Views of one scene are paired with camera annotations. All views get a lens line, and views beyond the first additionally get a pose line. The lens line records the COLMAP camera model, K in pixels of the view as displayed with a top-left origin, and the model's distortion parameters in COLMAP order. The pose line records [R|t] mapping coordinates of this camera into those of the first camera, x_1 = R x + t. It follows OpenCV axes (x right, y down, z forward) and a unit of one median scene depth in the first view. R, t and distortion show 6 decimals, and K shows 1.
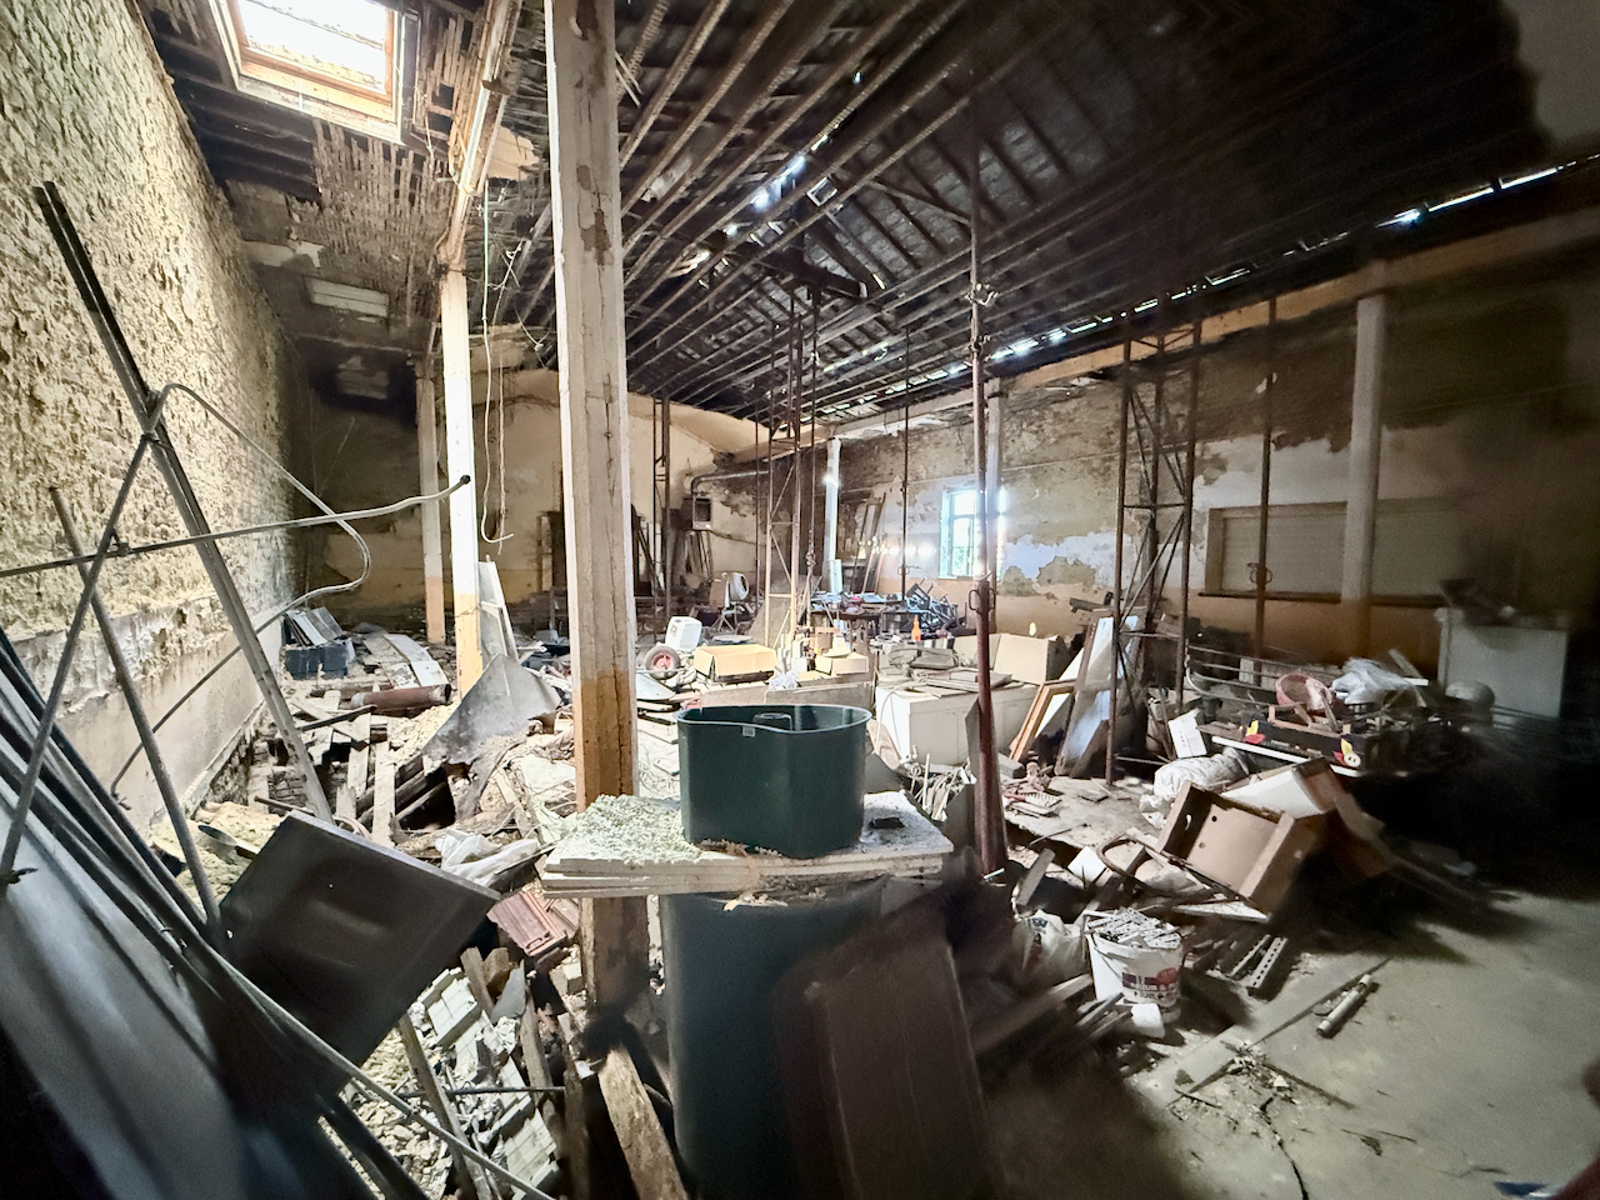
lens RADIAL K [[638.9, 0, 795.9], [0, 638.9, 597.8], [0, 0, 1]] dist [-0.001070, 0.000364]
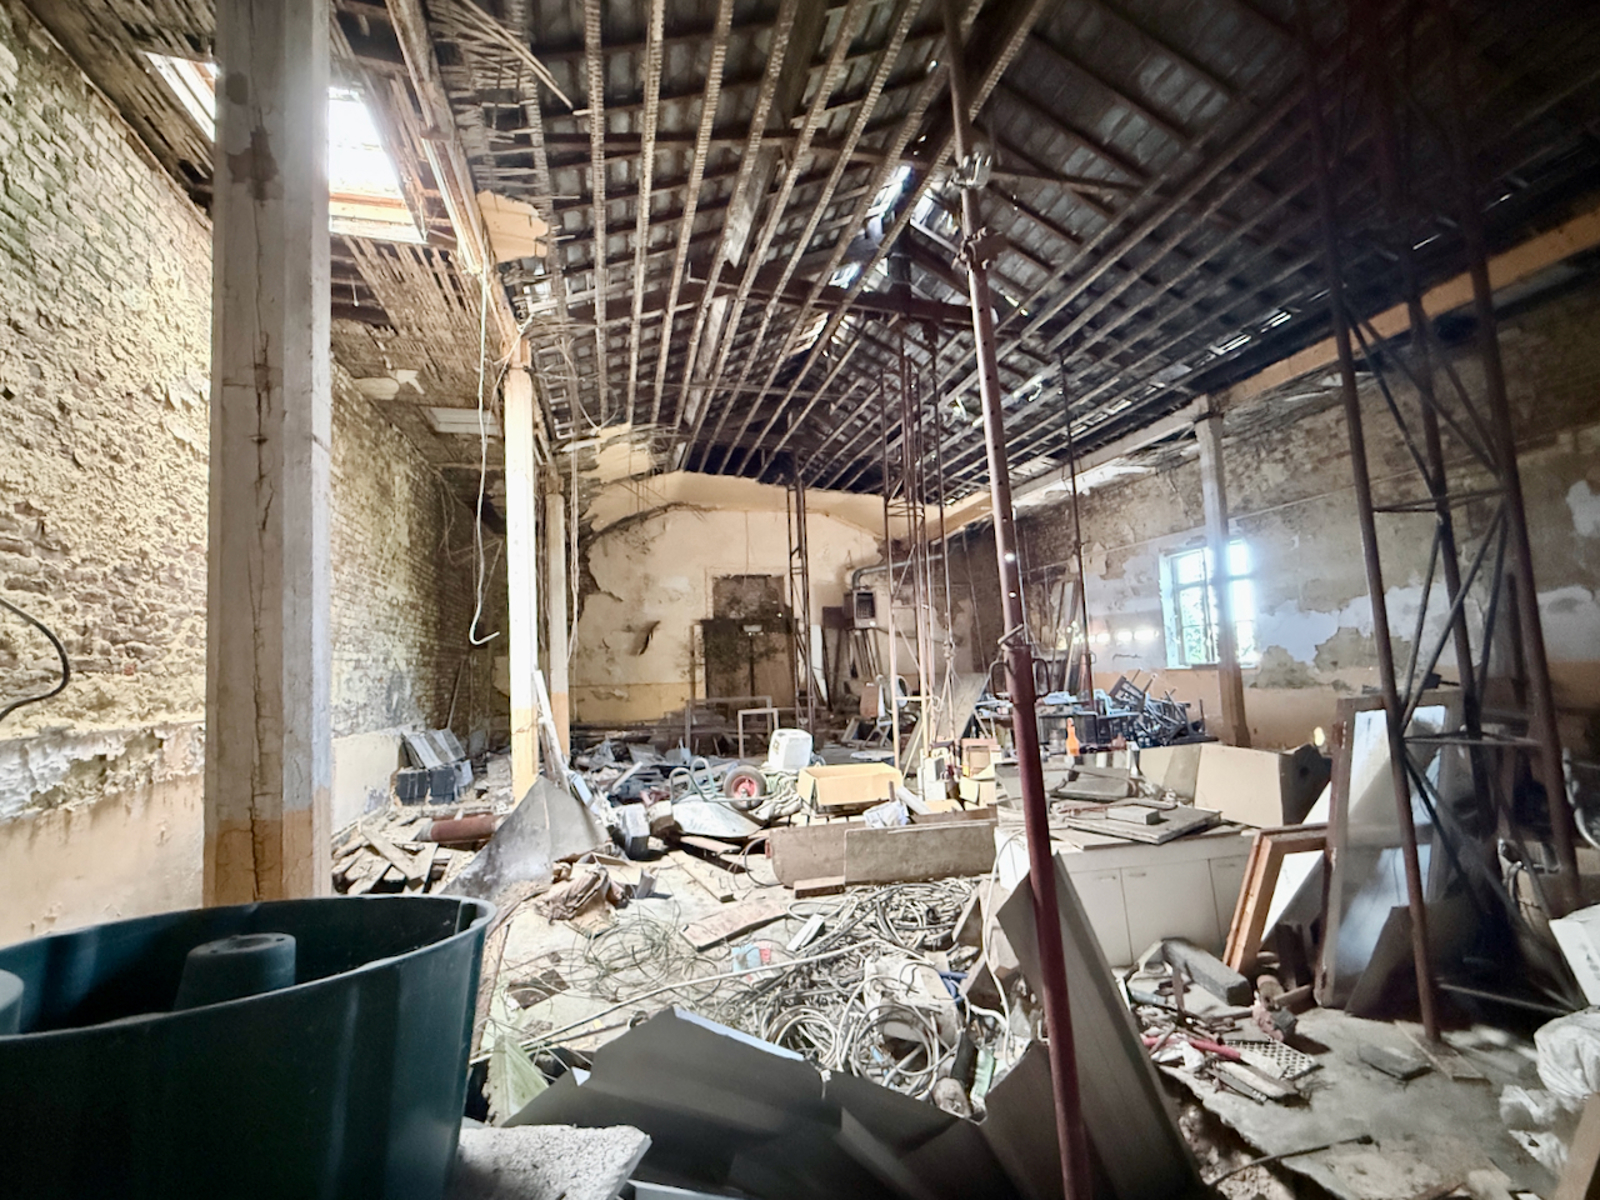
lens RADIAL K [[695.0, 0, 794.7], [0, 695.0, 599.3], [0, 0, 1]] dist [-0.001236, 0.000207]
pose [[0.948092, -0.081694, -0.307324, 0.160827], [0.032799, 0.986405, -0.161025, 0.012969], [0.316301, 0.142587, 0.937882, 0.207854]]
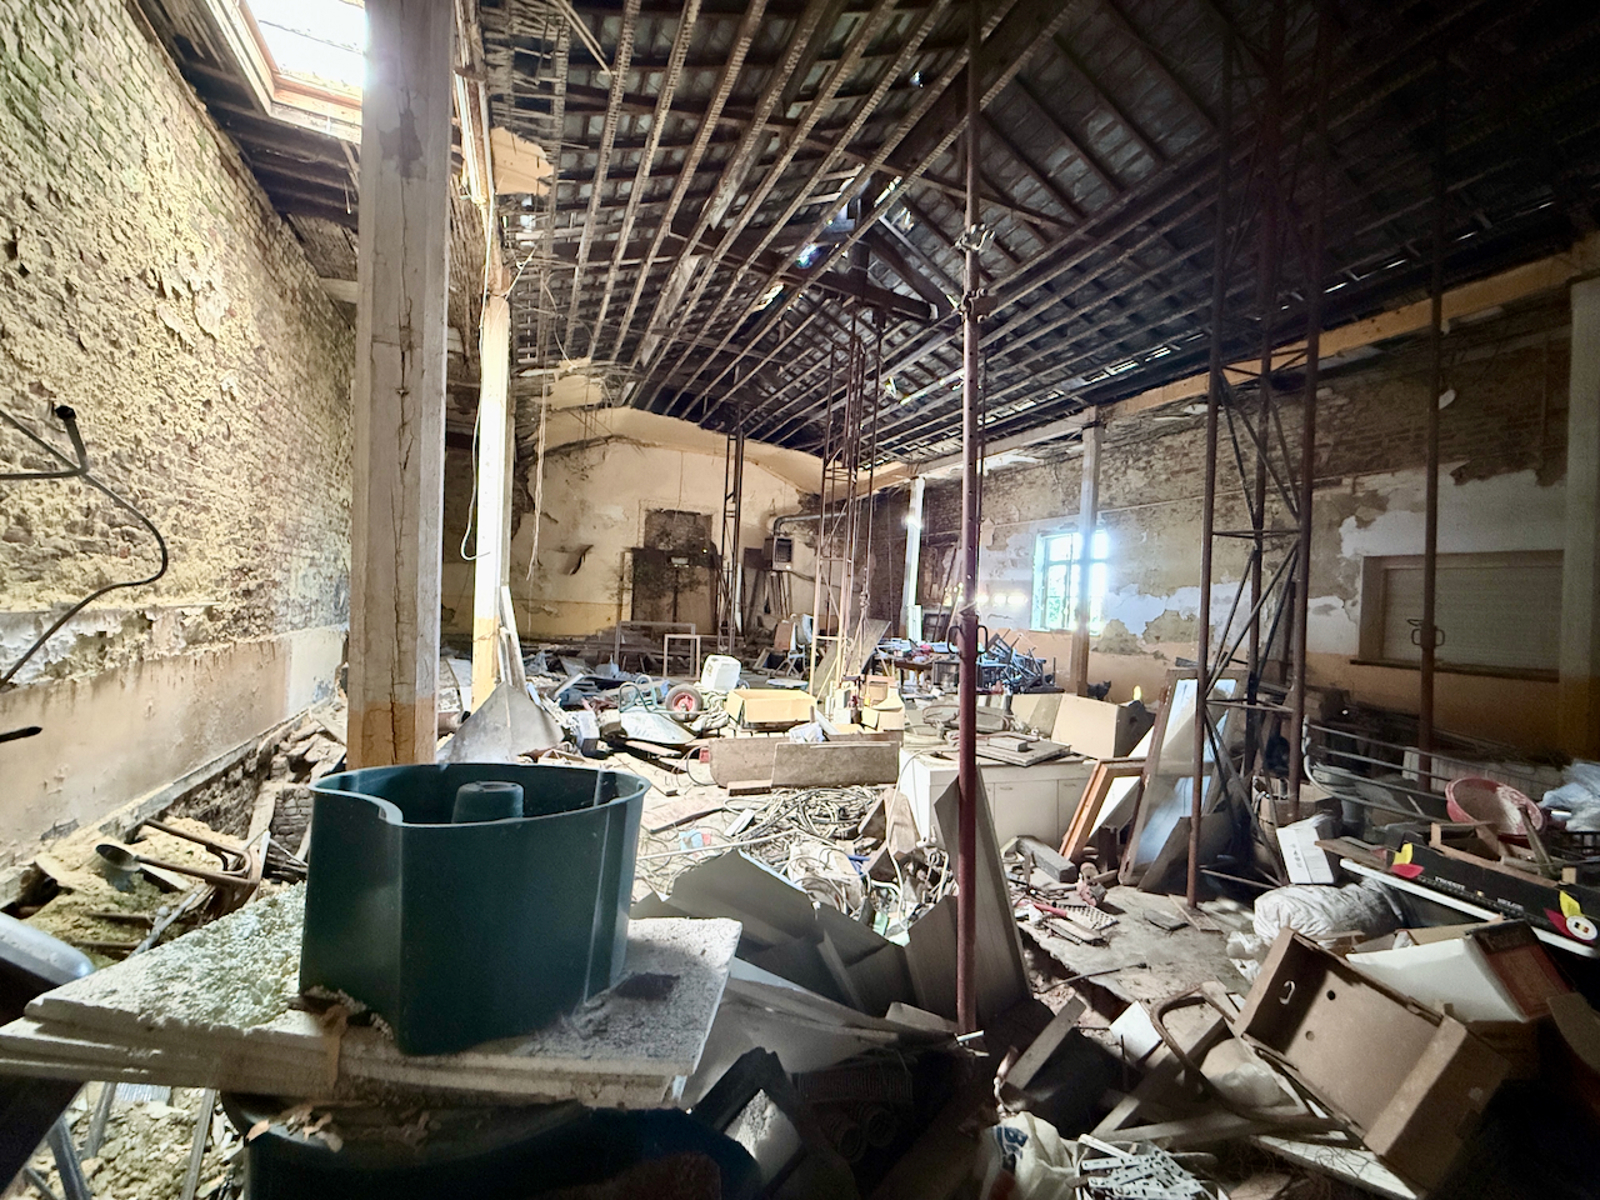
lens RADIAL K [[638.9, 0, 795.7], [0, 638.9, 598.4], [0, 0, 1]] dist [-0.001070, 0.000364]
pose [[0.984690, 0.036661, -0.170417, 0.119430], [-0.049157, 0.996356, -0.069697, 0.008550], [0.167241, 0.077007, 0.982904, 0.132977]]
